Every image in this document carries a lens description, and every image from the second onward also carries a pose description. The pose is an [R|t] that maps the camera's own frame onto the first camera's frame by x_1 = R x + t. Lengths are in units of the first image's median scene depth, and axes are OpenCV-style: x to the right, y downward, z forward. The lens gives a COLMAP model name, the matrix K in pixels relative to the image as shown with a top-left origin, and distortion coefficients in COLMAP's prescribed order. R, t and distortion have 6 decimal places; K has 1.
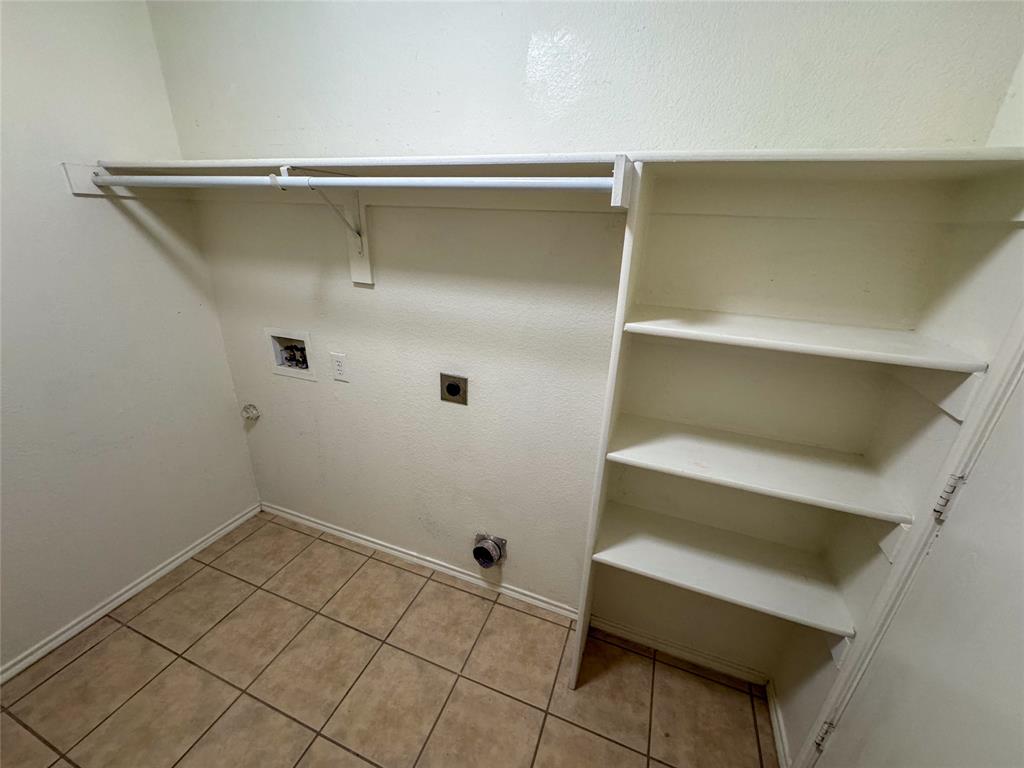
lens RADIAL K [[409.0, 0, 512.2], [0, 409.0, 386.3], [0, 0, 1]] dist [-0.004023, 0.000087]
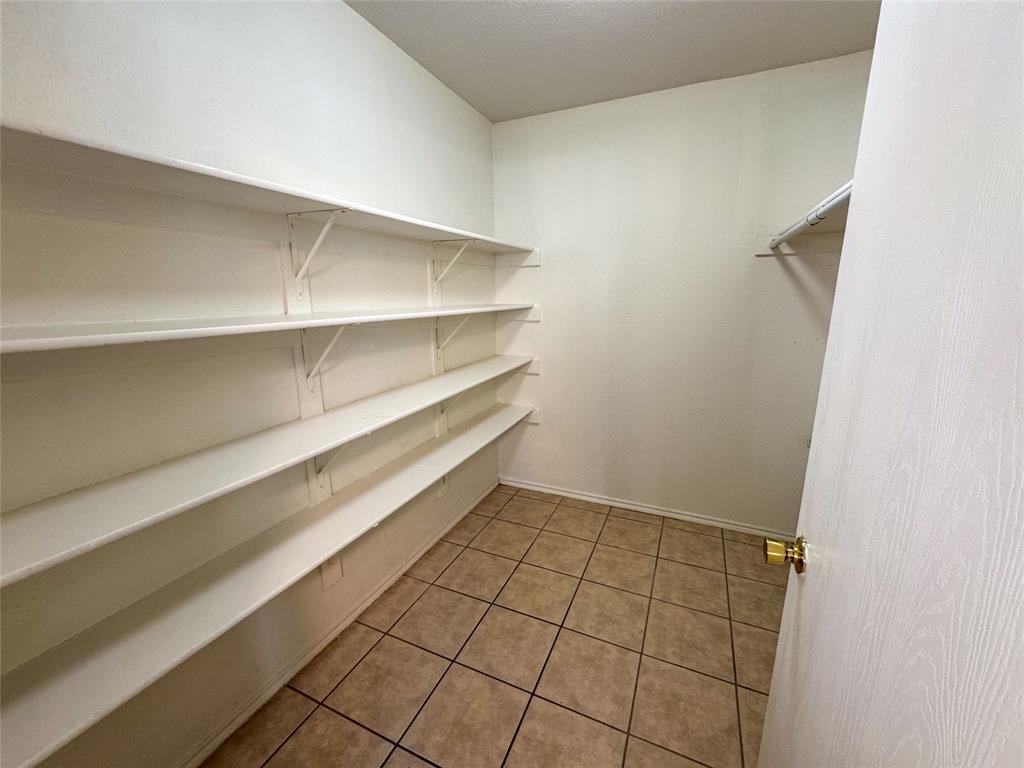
lens RADIAL K [[409.0, 0, 512.3], [0, 409.0, 387.7], [0, 0, 1]] dist [-0.004023, 0.000087]
pose [[-0.064142, 0.186533, -0.980353, 0.540444], [-0.368590, 0.908484, 0.196974, 0.017620], [0.927376, 0.373983, 0.010483, 0.283640]]
